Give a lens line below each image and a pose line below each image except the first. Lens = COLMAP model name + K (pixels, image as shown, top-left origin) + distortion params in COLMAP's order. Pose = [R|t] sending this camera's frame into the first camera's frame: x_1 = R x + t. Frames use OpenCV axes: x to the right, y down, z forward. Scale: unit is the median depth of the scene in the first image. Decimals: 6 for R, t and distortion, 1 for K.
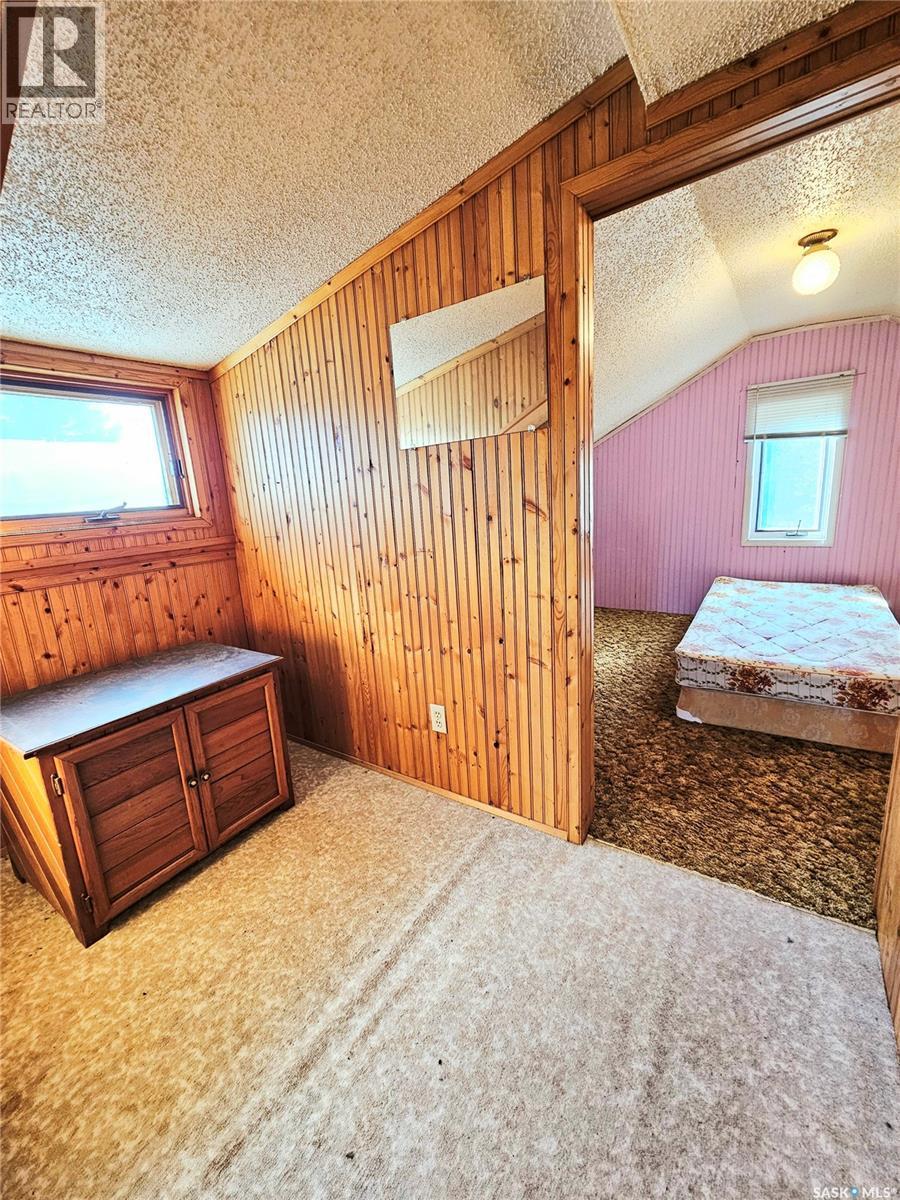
lens RADIAL K [[495.9, 0, 450.0], [0, 495.9, 600.0], [0, 0, 1]] dist [-0.002299, -0.000936]
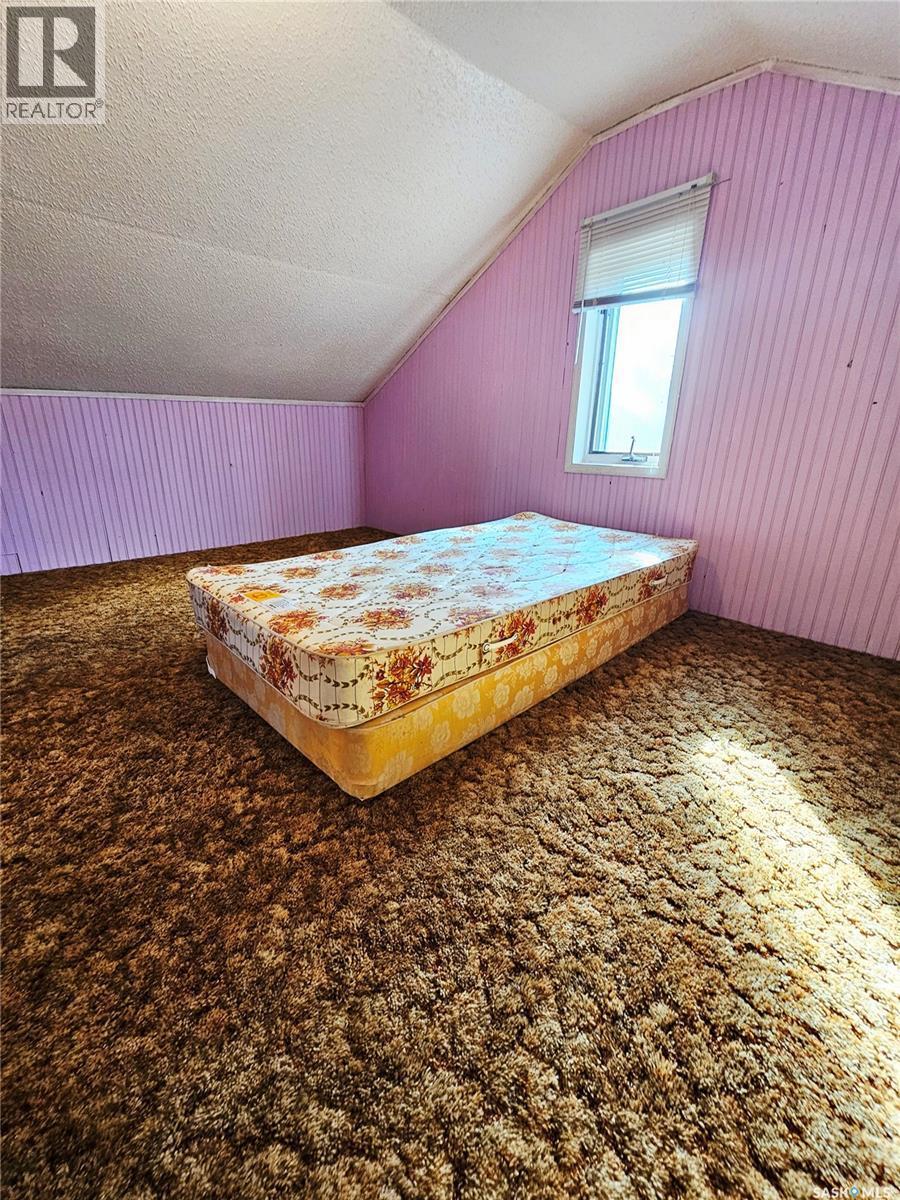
lens RADIAL K [[495.9, 0, 450.0], [0, 495.9, 600.0], [0, 0, 1]] dist [-0.002299, -0.000936]
pose [[0.966882, 0.152972, -0.204300, 0.677795], [-0.131453, 0.984615, 0.115120, 0.013622], [0.218767, -0.084452, 0.972116, 0.291051]]
